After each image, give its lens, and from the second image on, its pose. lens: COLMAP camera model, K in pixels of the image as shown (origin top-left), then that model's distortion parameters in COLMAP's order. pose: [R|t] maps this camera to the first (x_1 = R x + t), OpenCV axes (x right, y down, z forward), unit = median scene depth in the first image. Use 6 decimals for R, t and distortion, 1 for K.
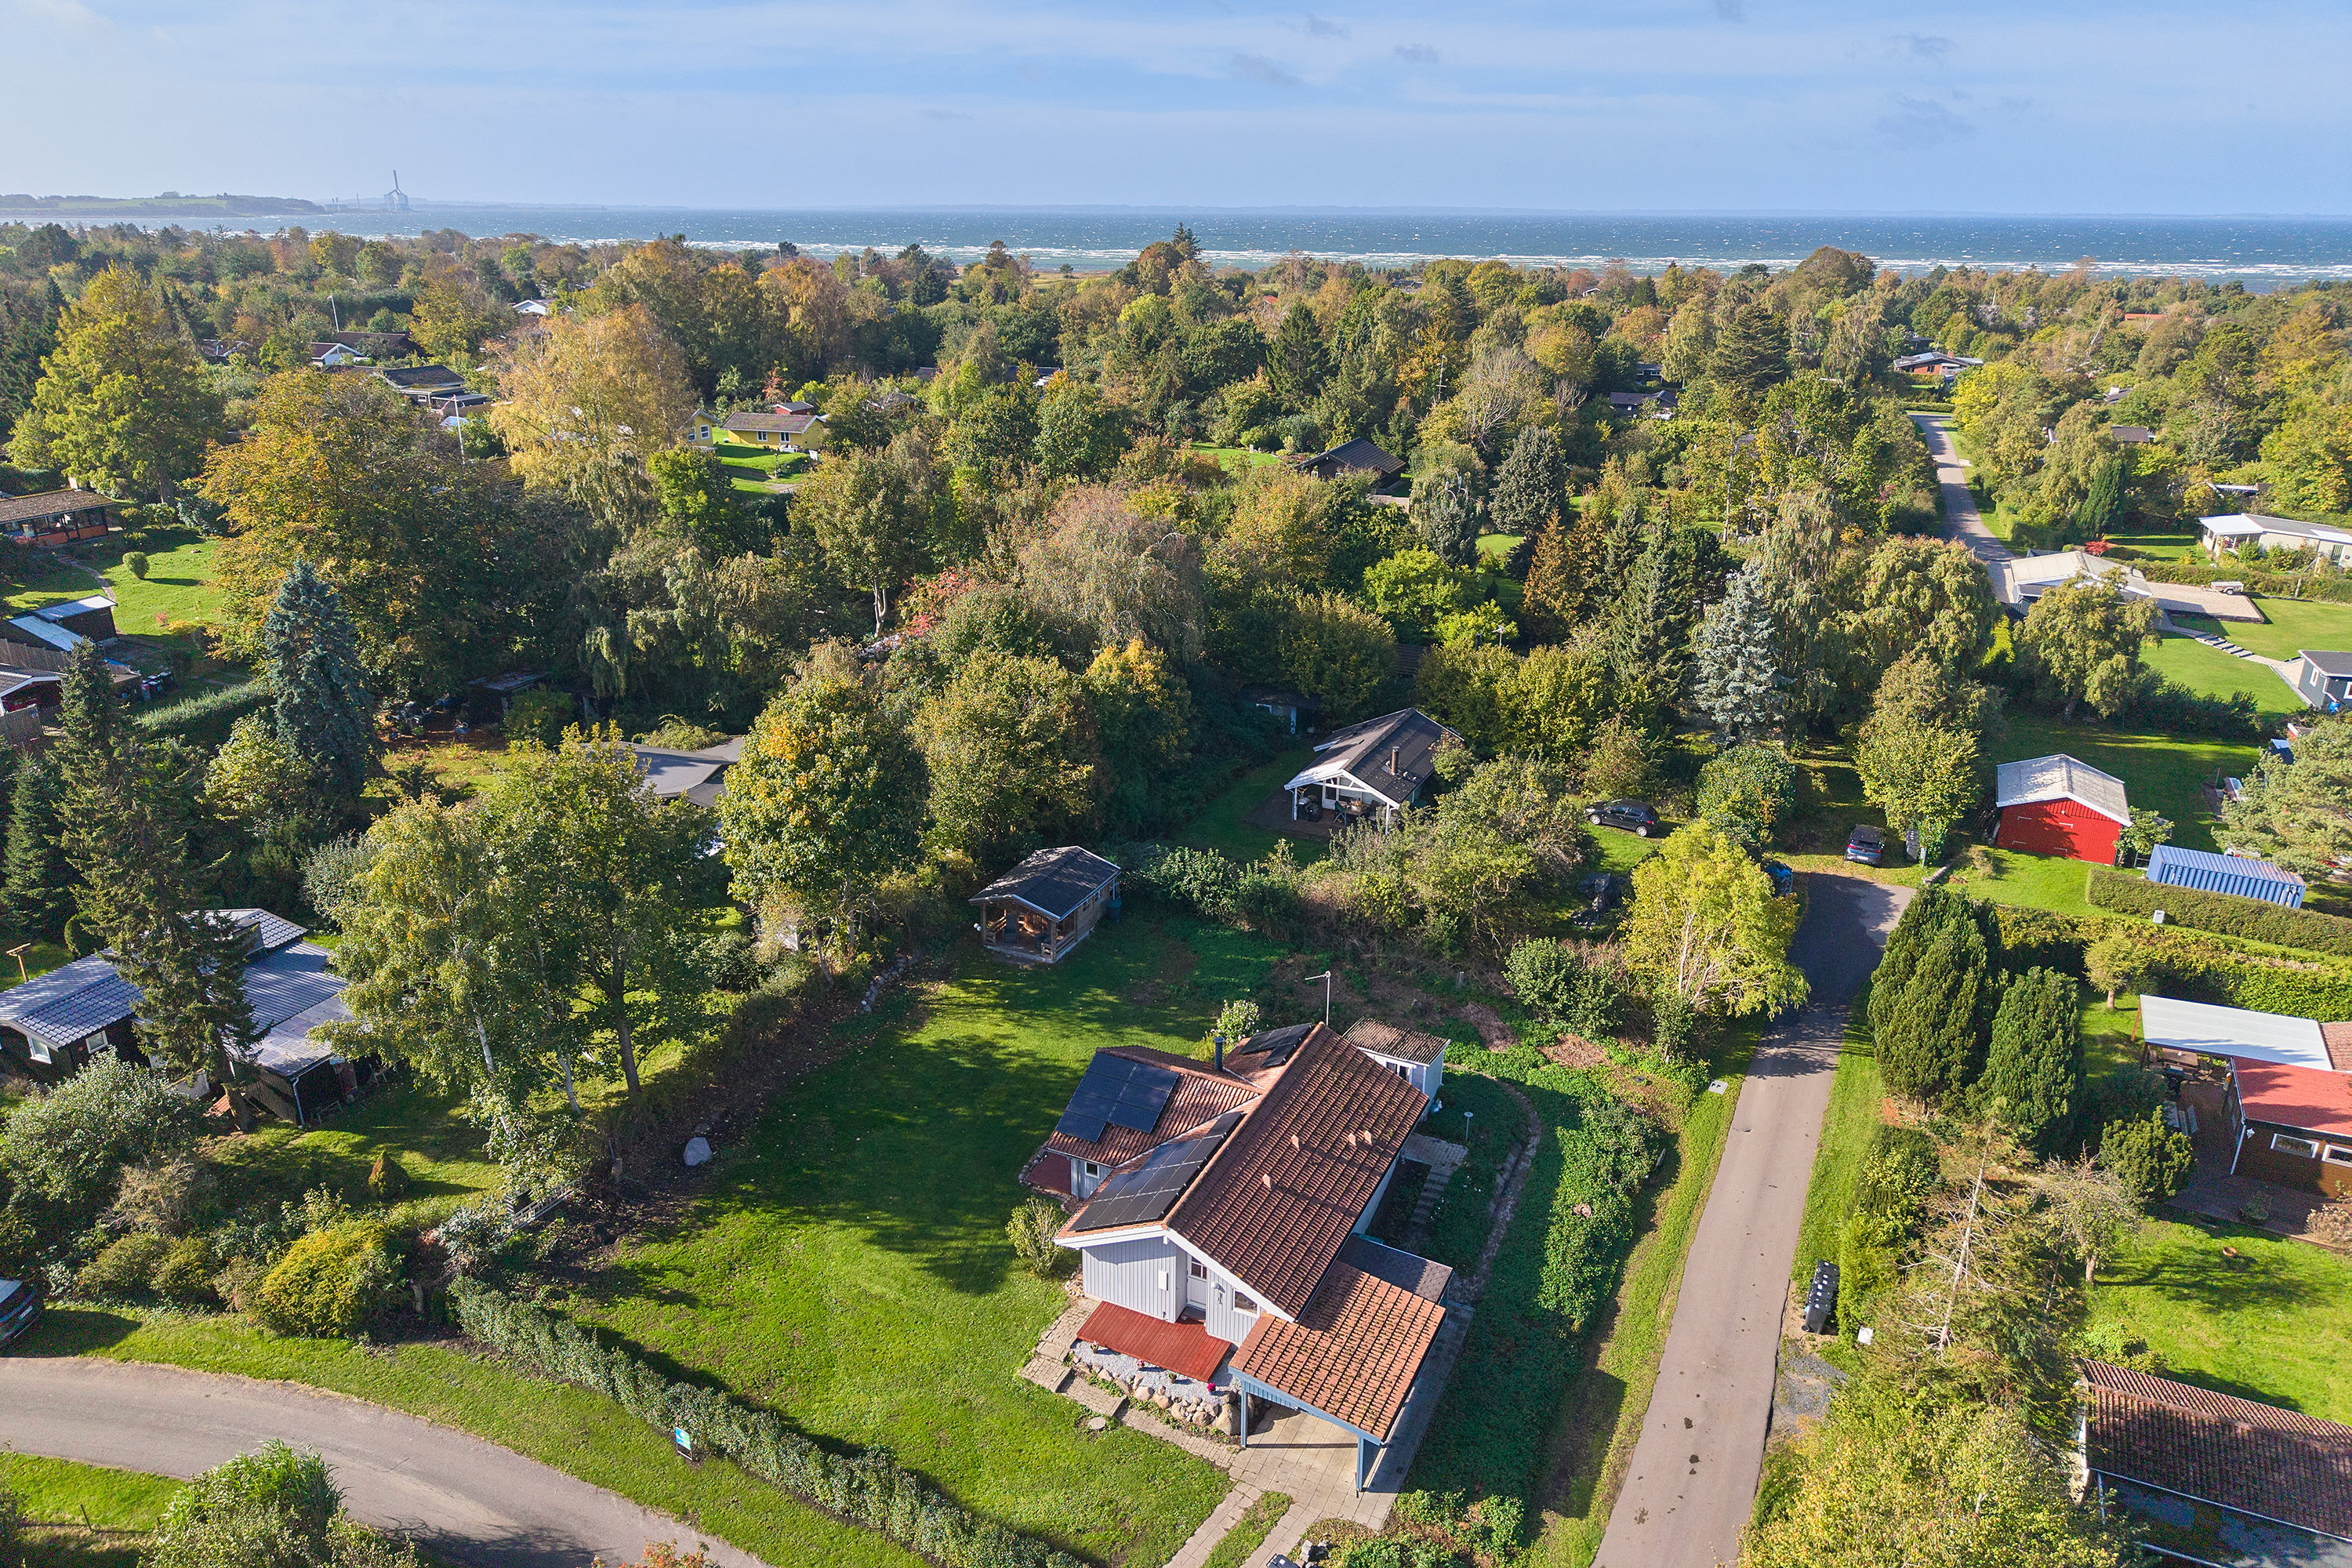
lens RADIAL K [[1561.4, 0, 1200.8], [0, 1561.4, 788.4], [0, 0, 1]] dist [0.004979, -0.000999]
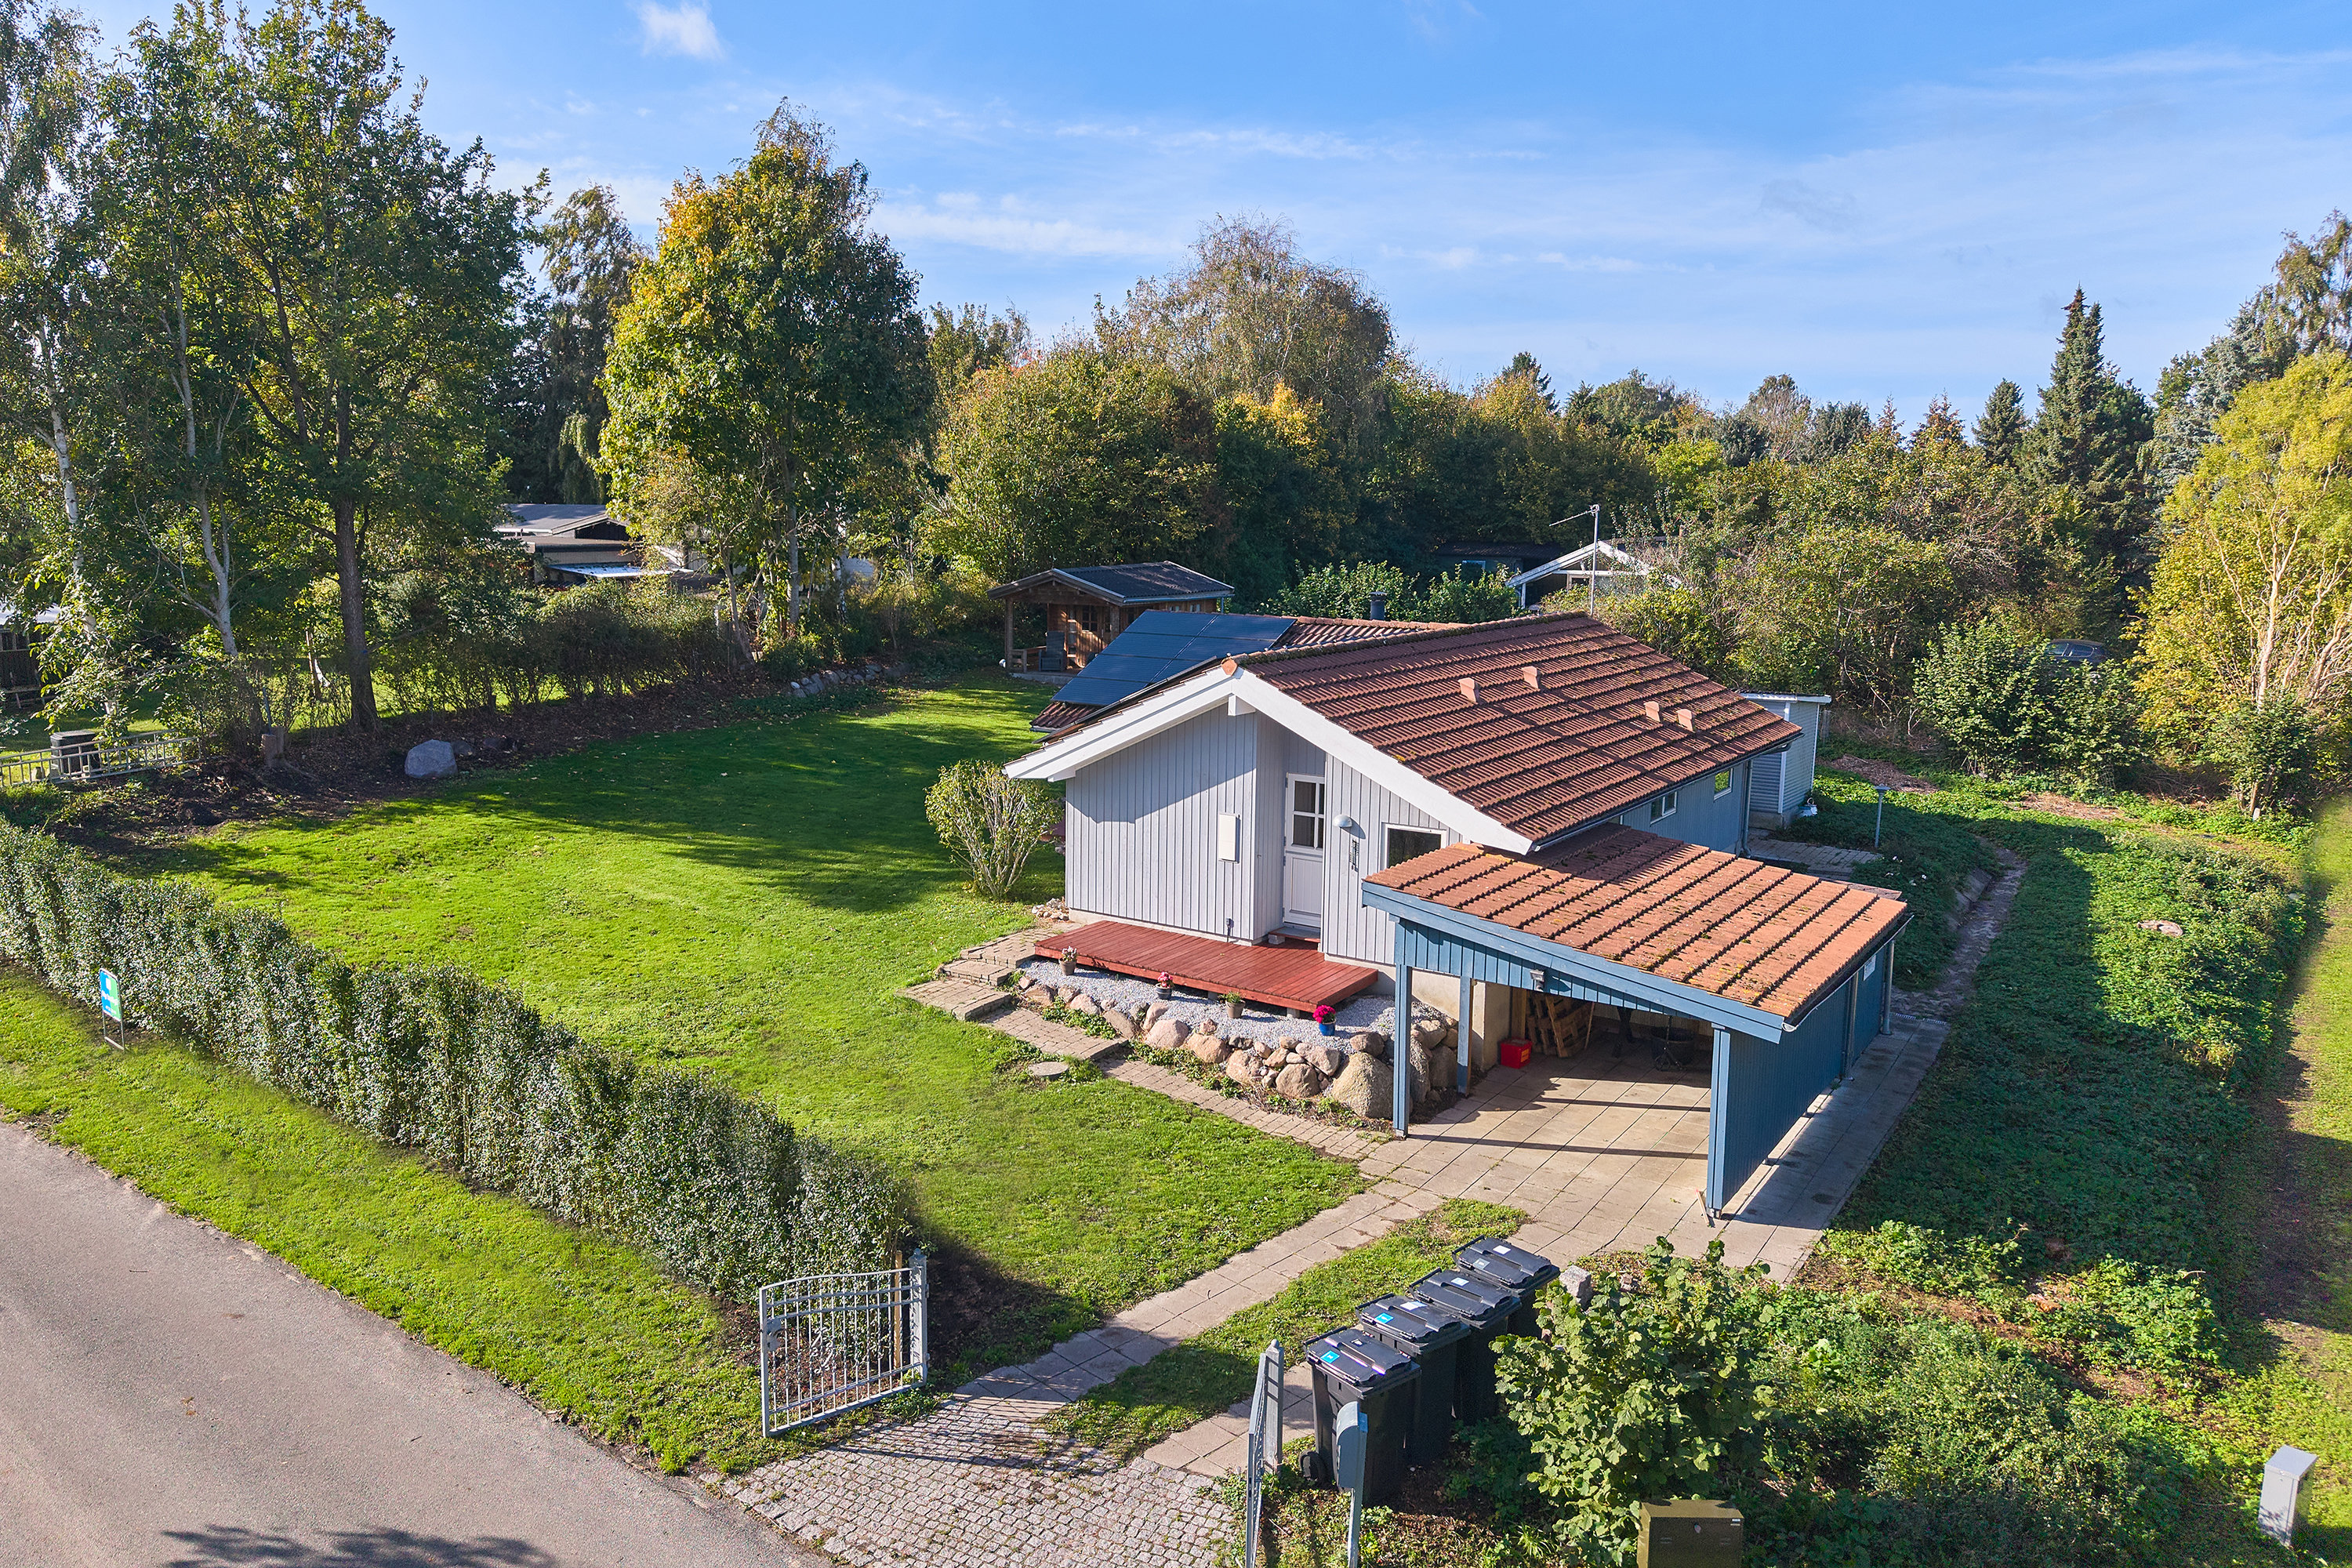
lens RADIAL K [[1691.8, 0, 1100.5], [0, 1691.8, 792.0], [0, 0, 1]] dist [0.020704, -0.003623]
pose [[0.984089, 0.016485, -0.176908, 0.019602], [-0.049675, 0.981507, -0.184866, 0.299495], [0.170589, 0.190713, 0.966710, 0.393602]]
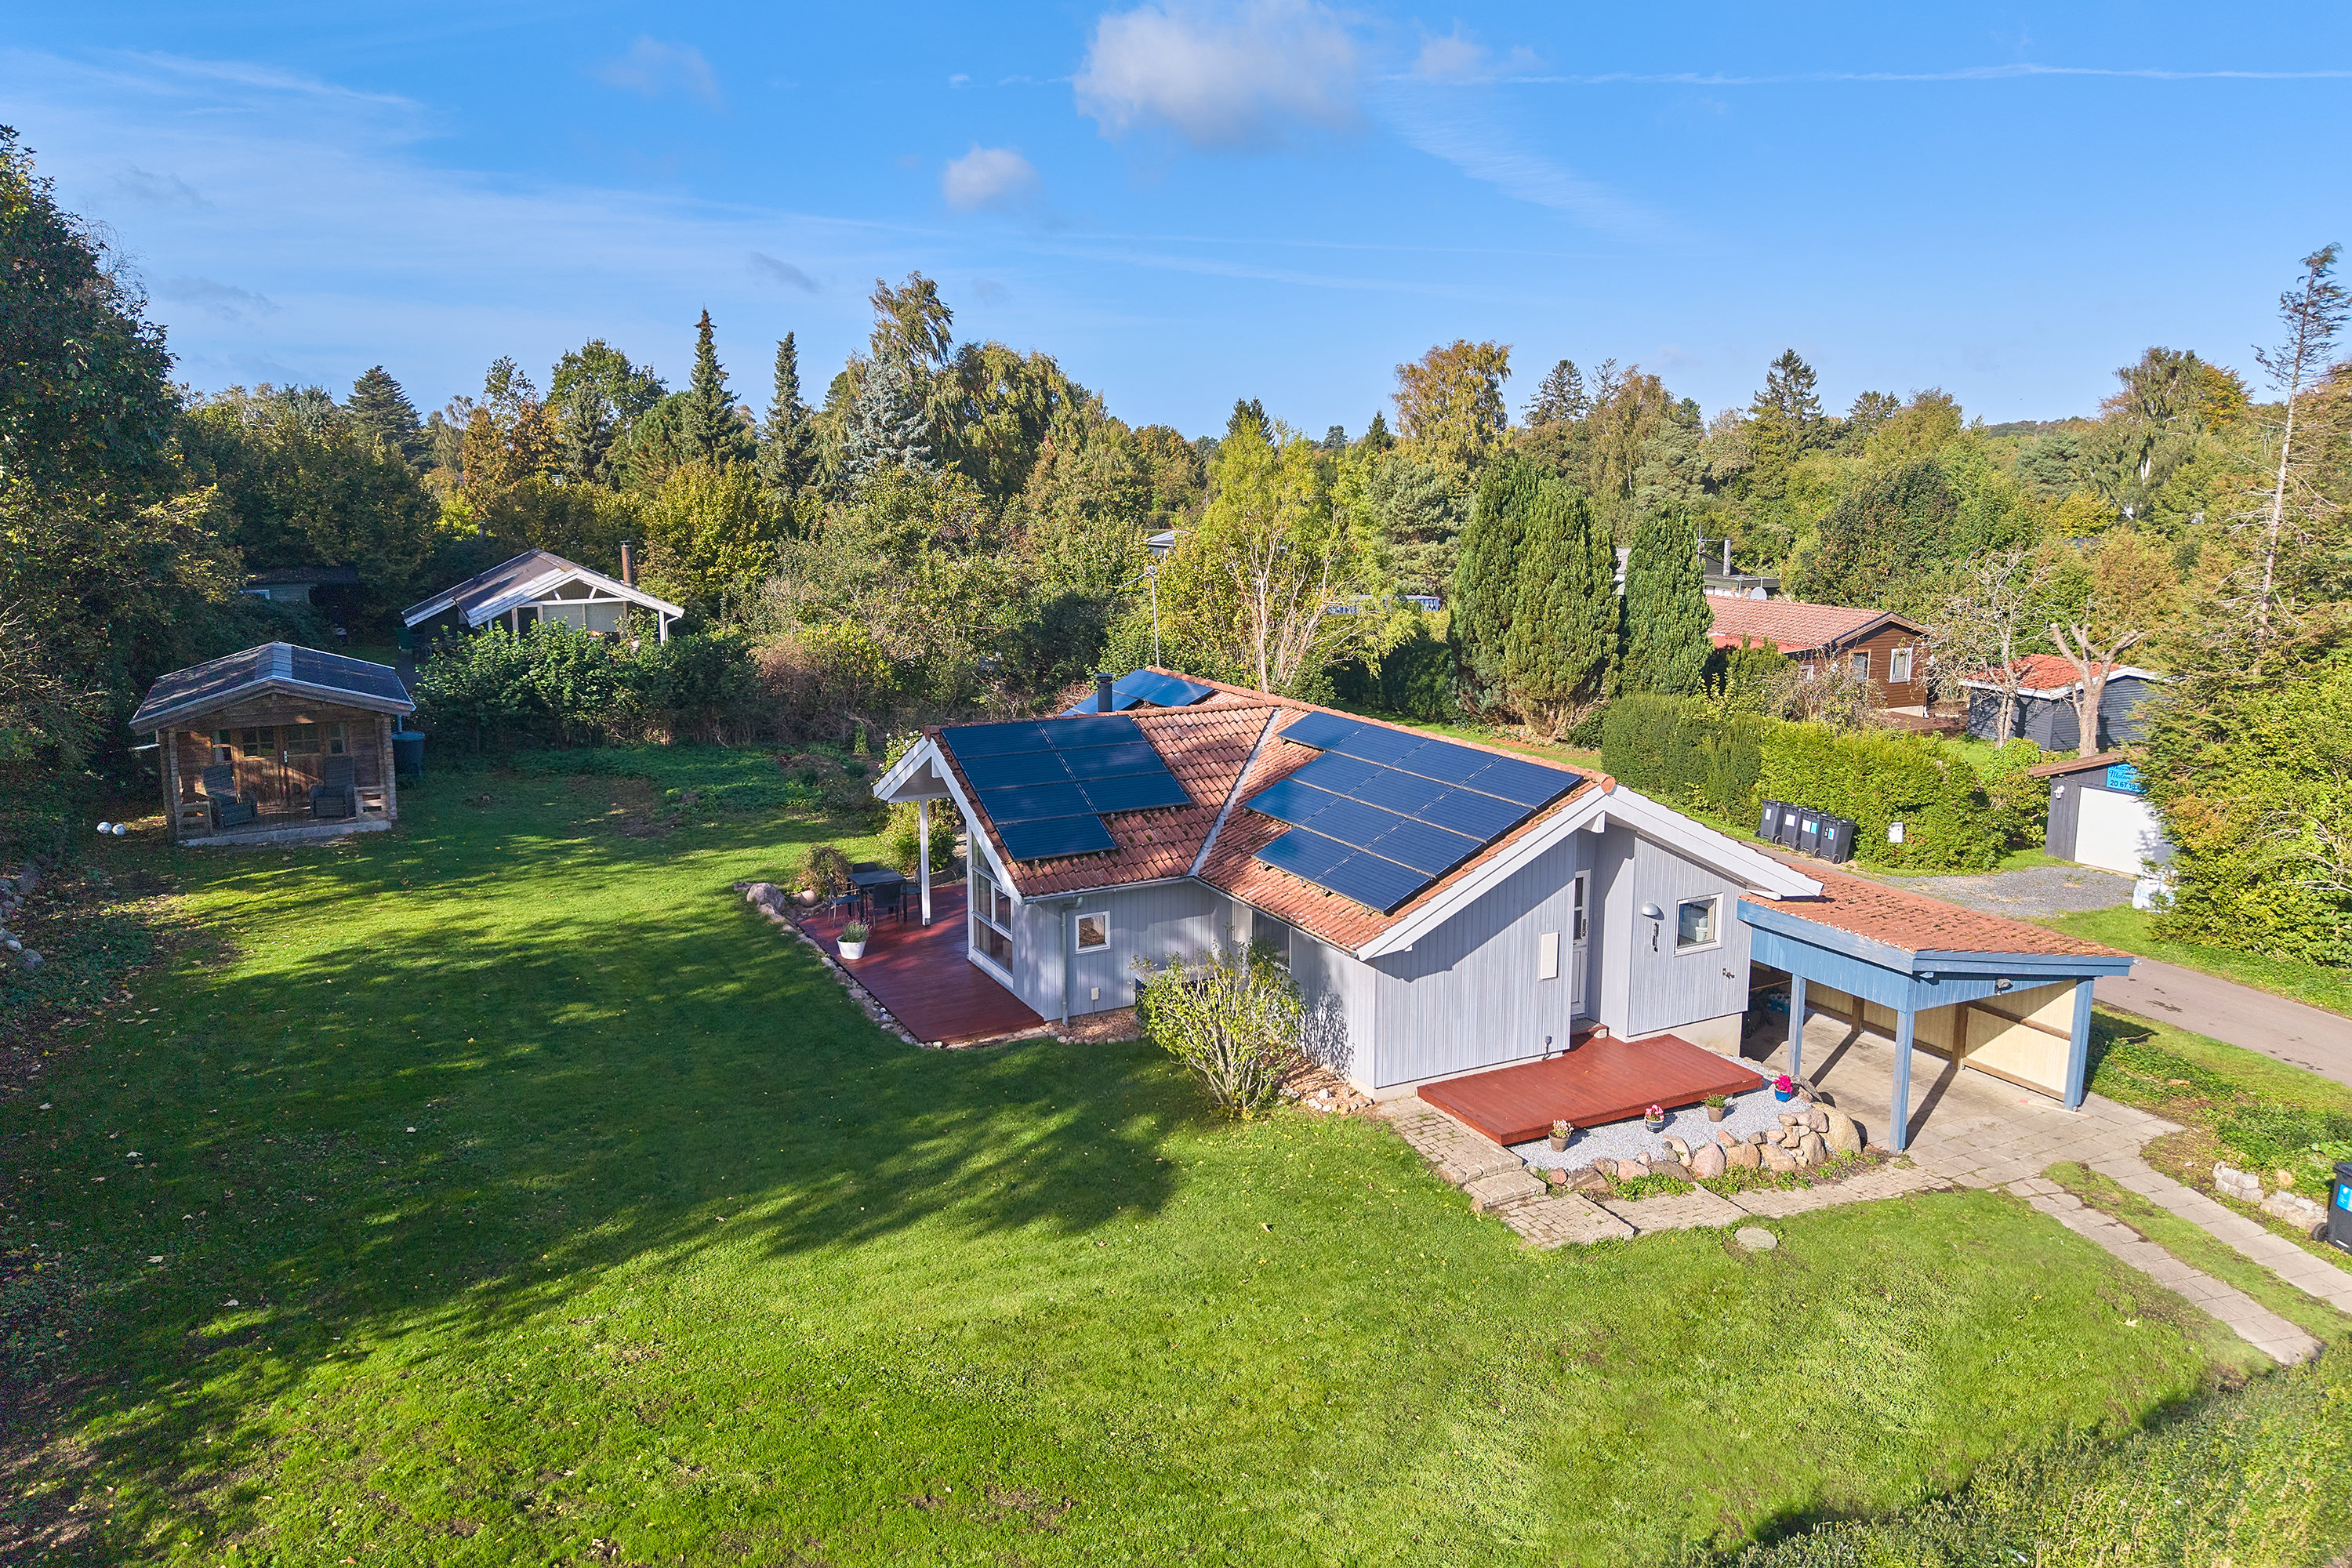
lens RADIAL K [[1608.6, 0, 1165.1], [0, 1608.6, 774.0], [0, 0, 1]] dist [0.005173, 0.001042]
pose [[0.623728, -0.165846, 0.763845, -0.331576], [0.283037, 0.958835, -0.022936, 0.185417], [-0.728597, 0.230502, 0.644992, 0.584844]]
